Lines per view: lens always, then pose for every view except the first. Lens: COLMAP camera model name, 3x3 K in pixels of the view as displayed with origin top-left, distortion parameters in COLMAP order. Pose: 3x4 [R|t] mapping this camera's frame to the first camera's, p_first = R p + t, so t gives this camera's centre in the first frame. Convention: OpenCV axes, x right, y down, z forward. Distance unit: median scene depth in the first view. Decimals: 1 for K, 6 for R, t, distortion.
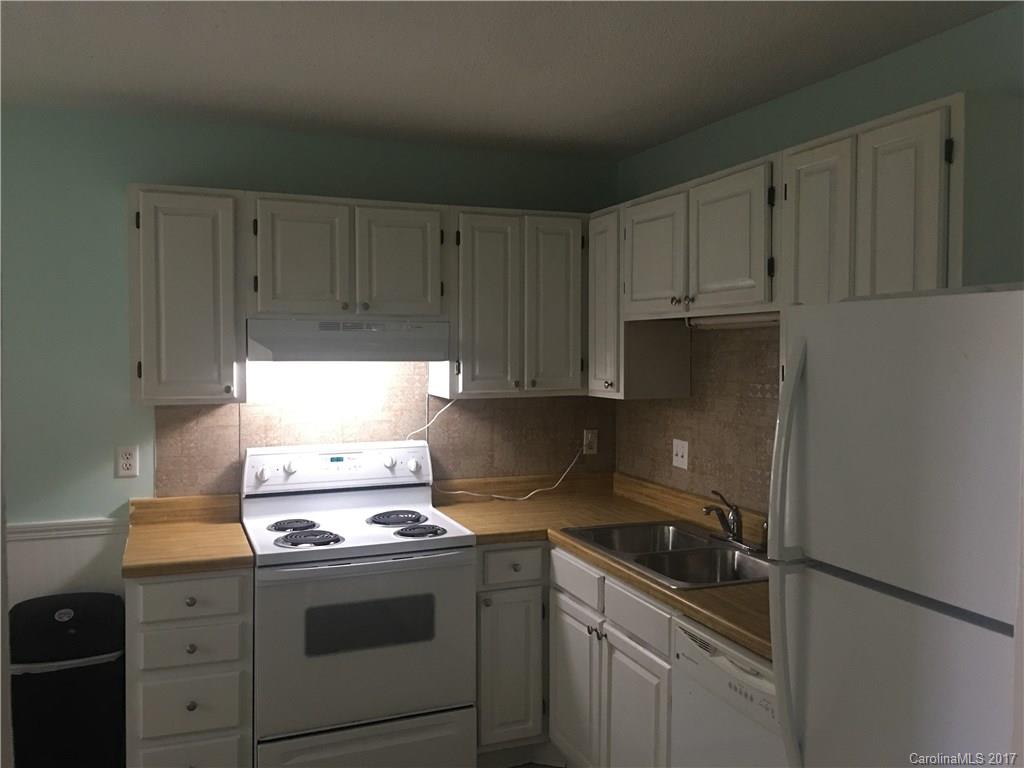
lens RADIAL K [[867.5, 0, 512.0], [0, 867.5, 384.0], [0, 0, 1]] dist [0.062672, -0.113178]
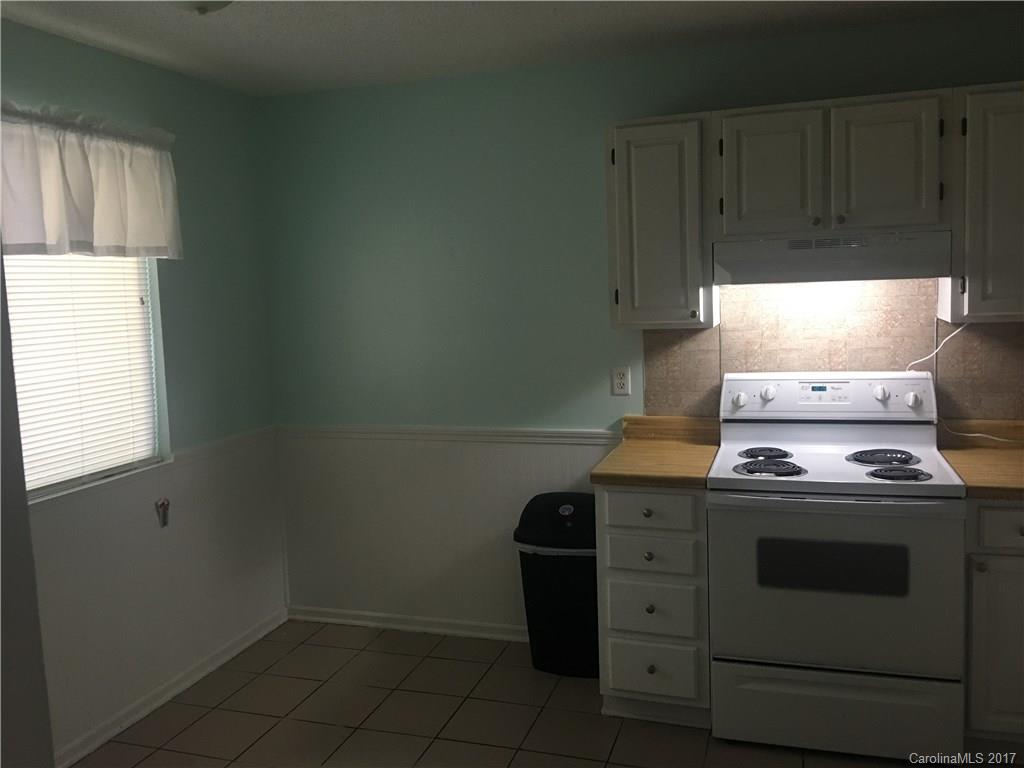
lens RADIAL K [[867.5, 0, 512.0], [0, 867.5, 384.0], [0, 0, 1]] dist [0.062672, -0.113178]
pose [[0.758581, 0.042484, -0.650192, 0.164464], [0.011117, 0.996883, 0.078107, 0.005440], [0.651484, -0.066479, 0.755744, 0.083406]]
